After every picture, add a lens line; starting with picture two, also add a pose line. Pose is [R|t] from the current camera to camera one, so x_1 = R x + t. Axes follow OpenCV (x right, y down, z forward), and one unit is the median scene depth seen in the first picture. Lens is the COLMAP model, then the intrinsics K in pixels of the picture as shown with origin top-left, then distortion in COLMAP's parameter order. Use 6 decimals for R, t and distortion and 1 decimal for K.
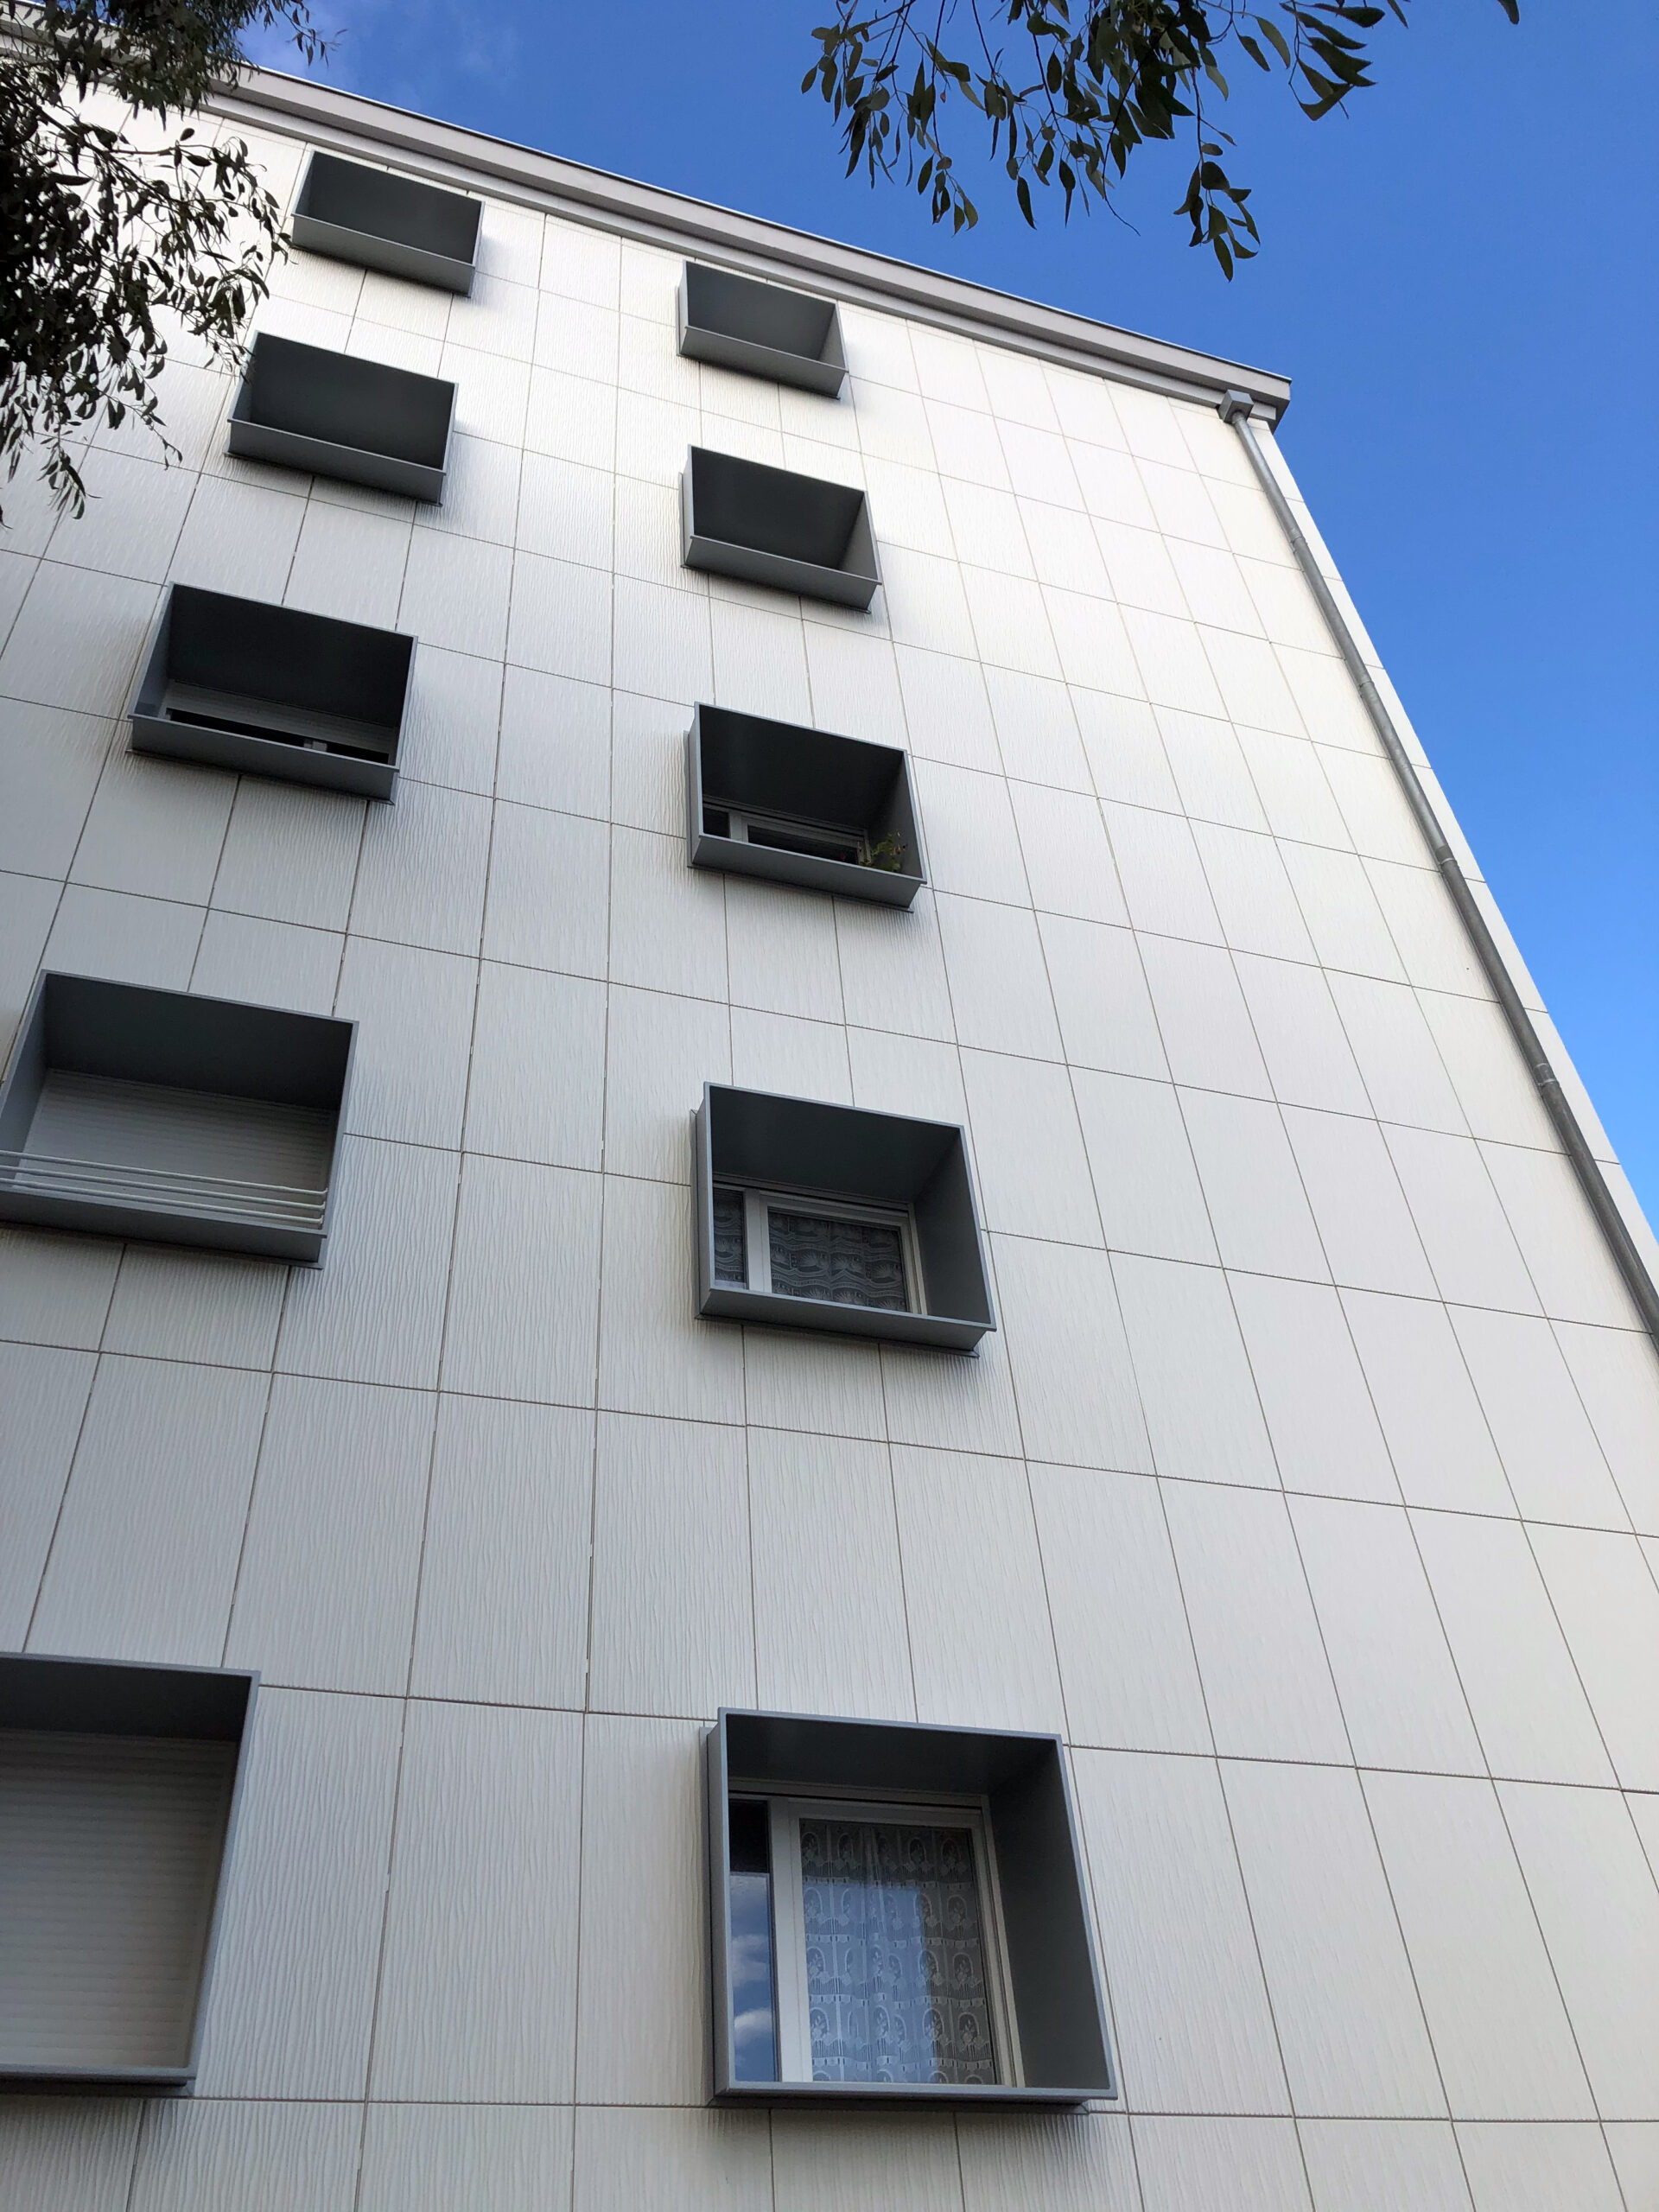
lens RADIAL K [[1843.0, 0, 829.3], [0, 1843.0, 1093.0], [0, 0, 1]] dist [0.037073, -0.049469]
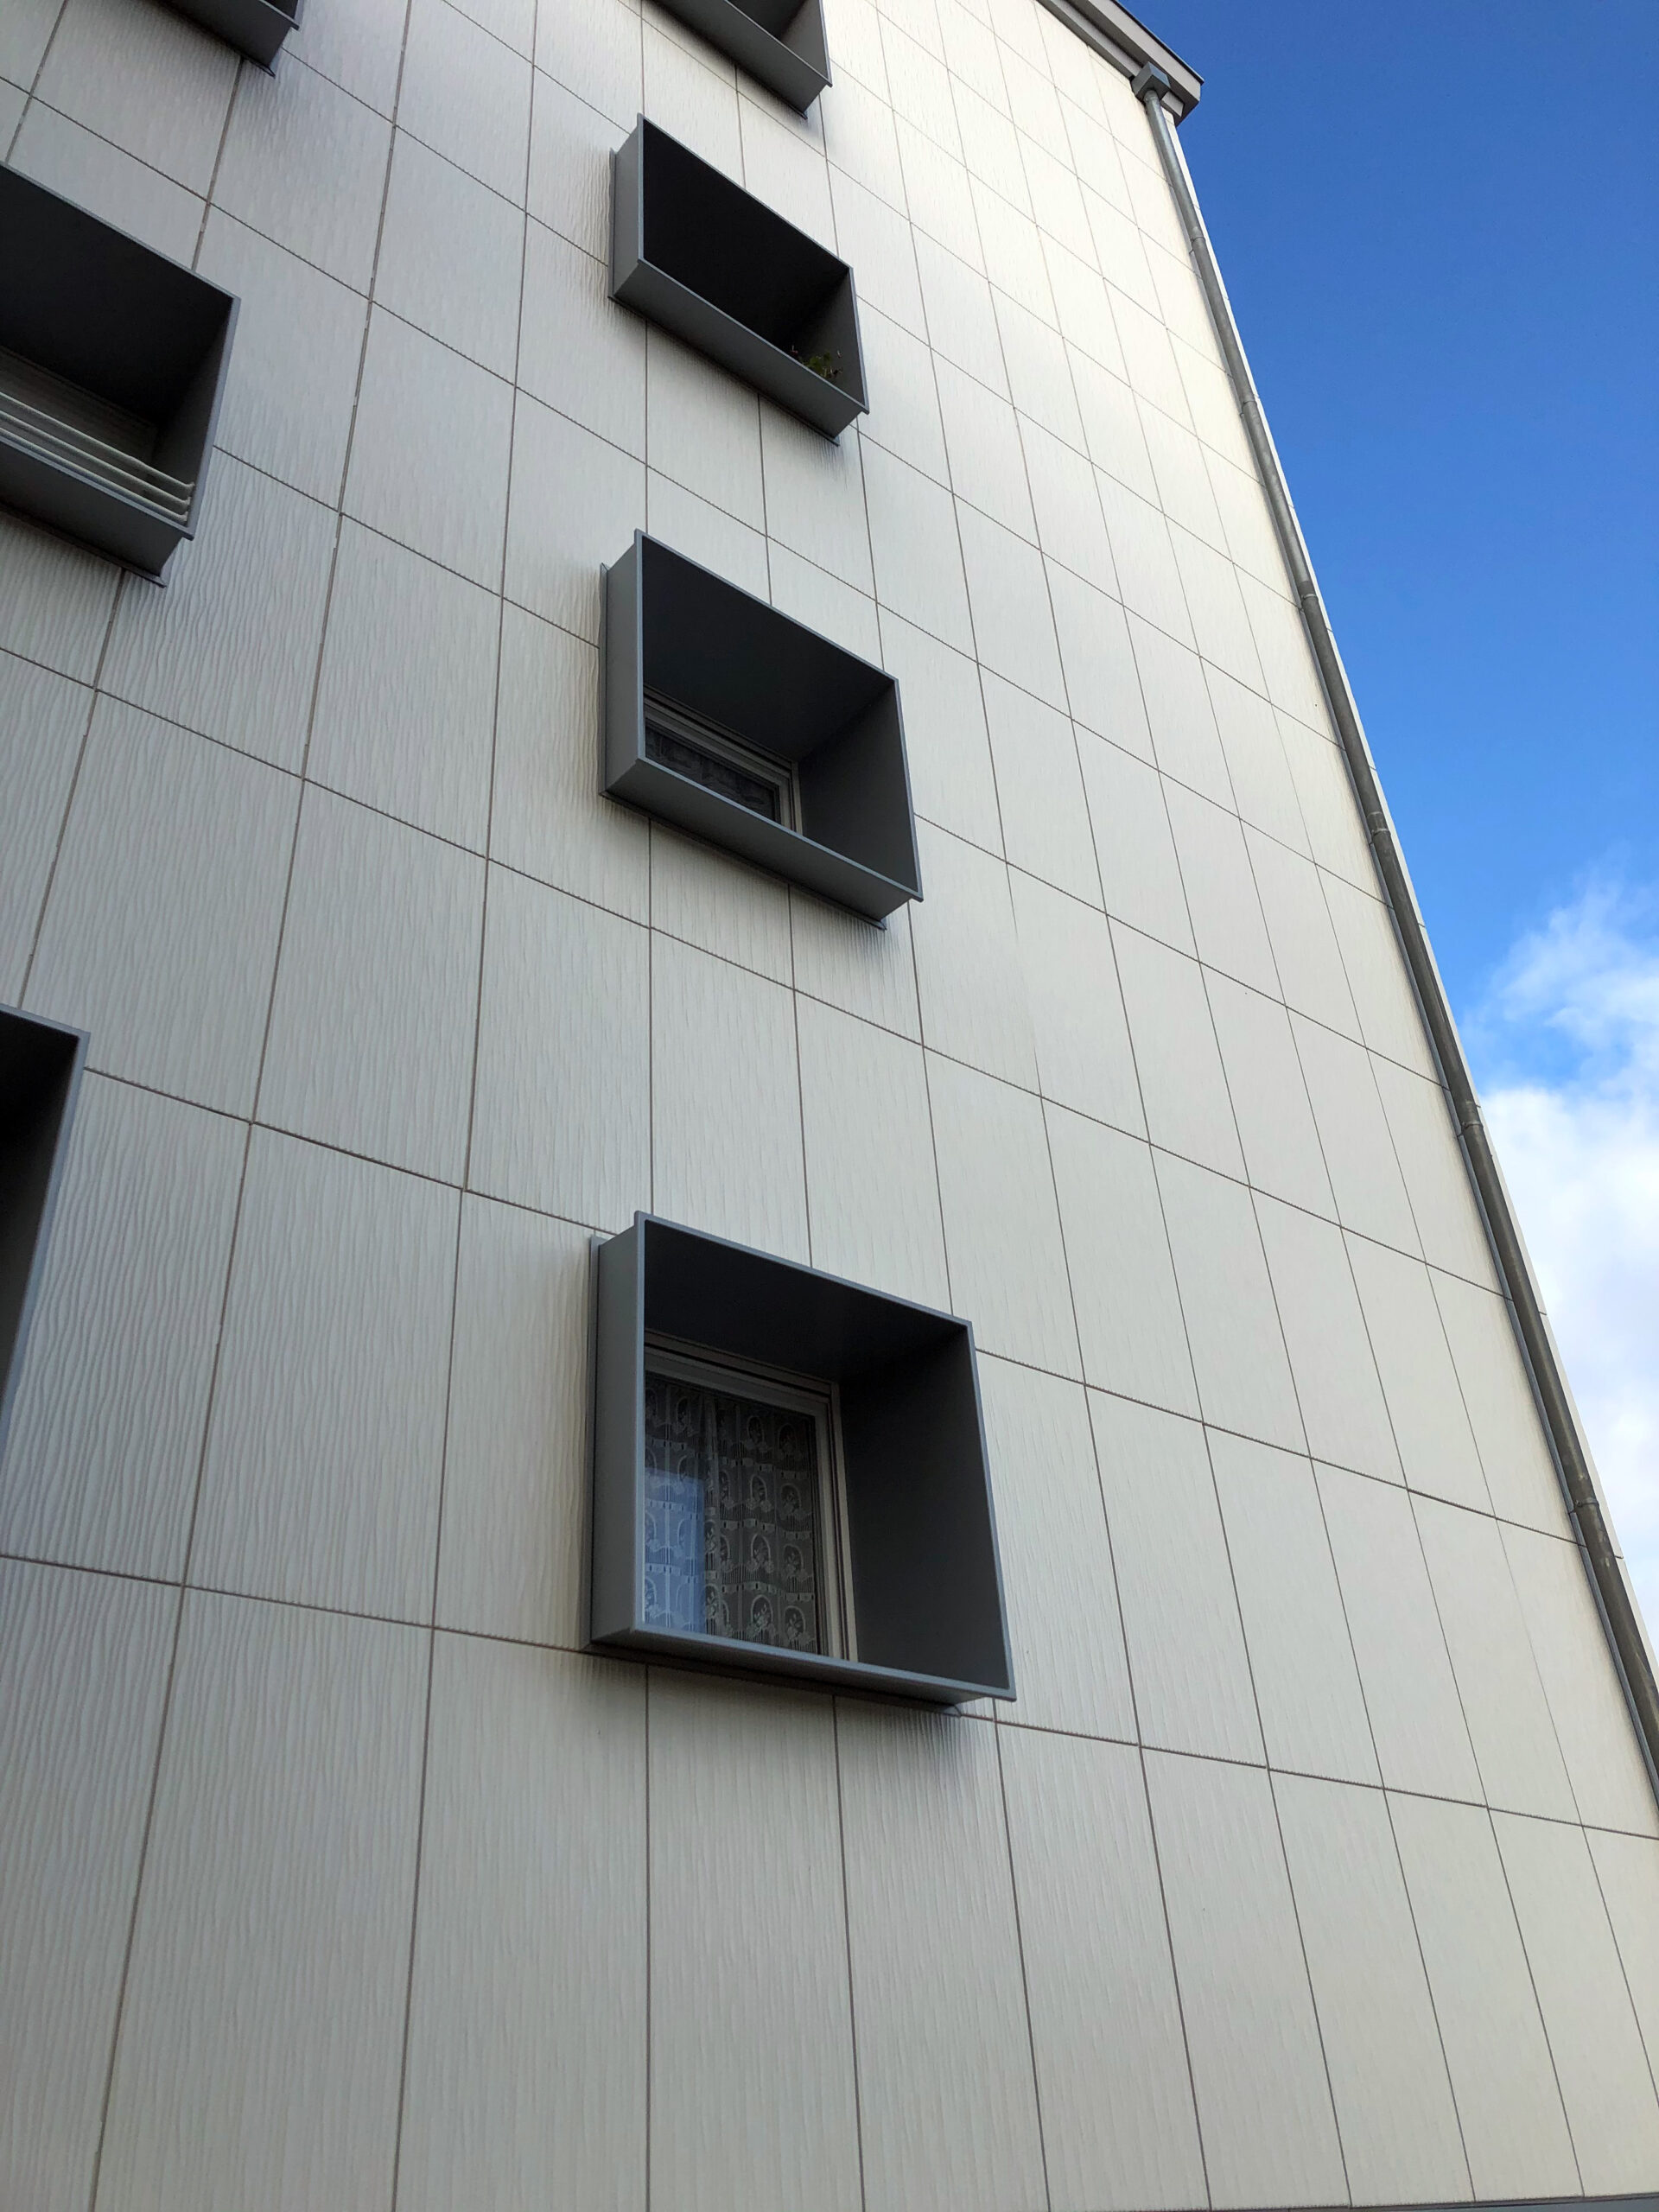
lens RADIAL K [[1843.0, 0, 869.8], [0, 1843.0, 1083.1], [0, 0, 1]] dist [0.037073, -0.049469]
pose [[0.929669, 0.209902, 0.302748, -0.199678], [-0.244630, 0.966201, 0.081312, 0.164401], [-0.275448, -0.149654, 0.949596, 0.179009]]
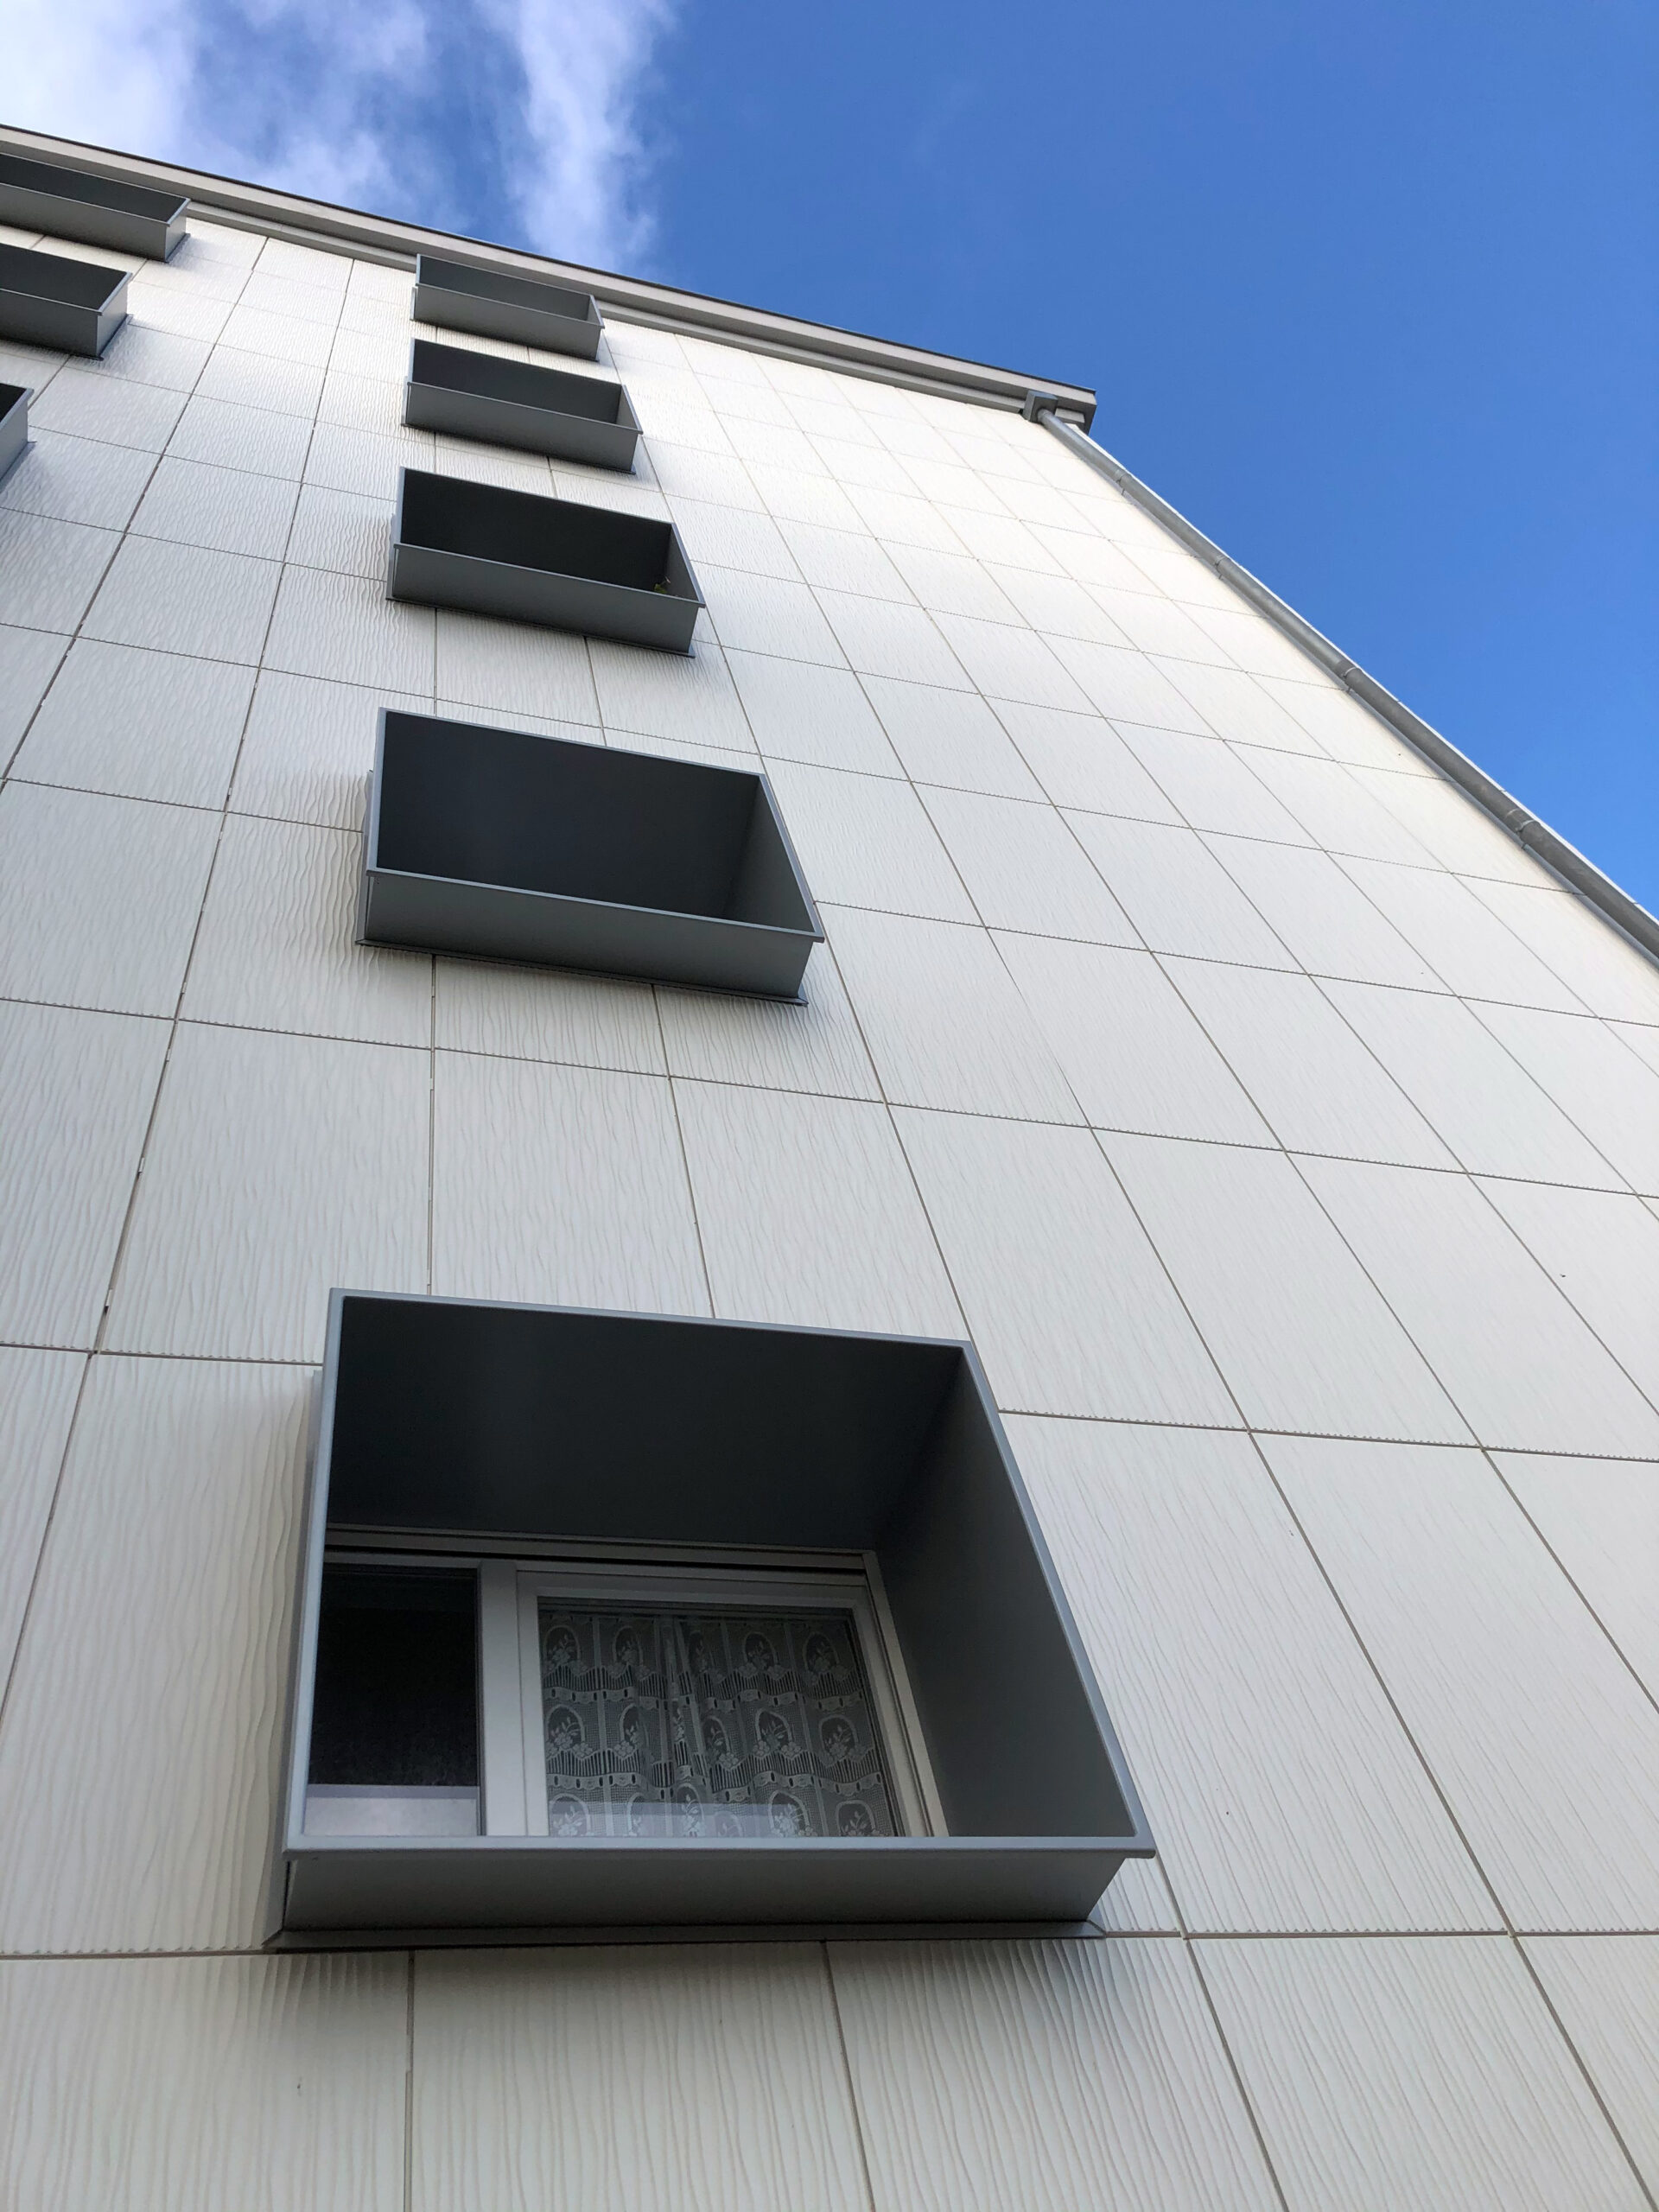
lens RADIAL K [[1843.0, 0, 844.3], [0, 1843.0, 1092.1], [0, 0, 1]] dist [0.037073, -0.049469]
pose [[0.992251, -0.105275, 0.065991, 0.053386], [0.117782, 0.966084, -0.229803, 0.373664], [-0.039560, 0.235795, 0.970997, 0.406512]]
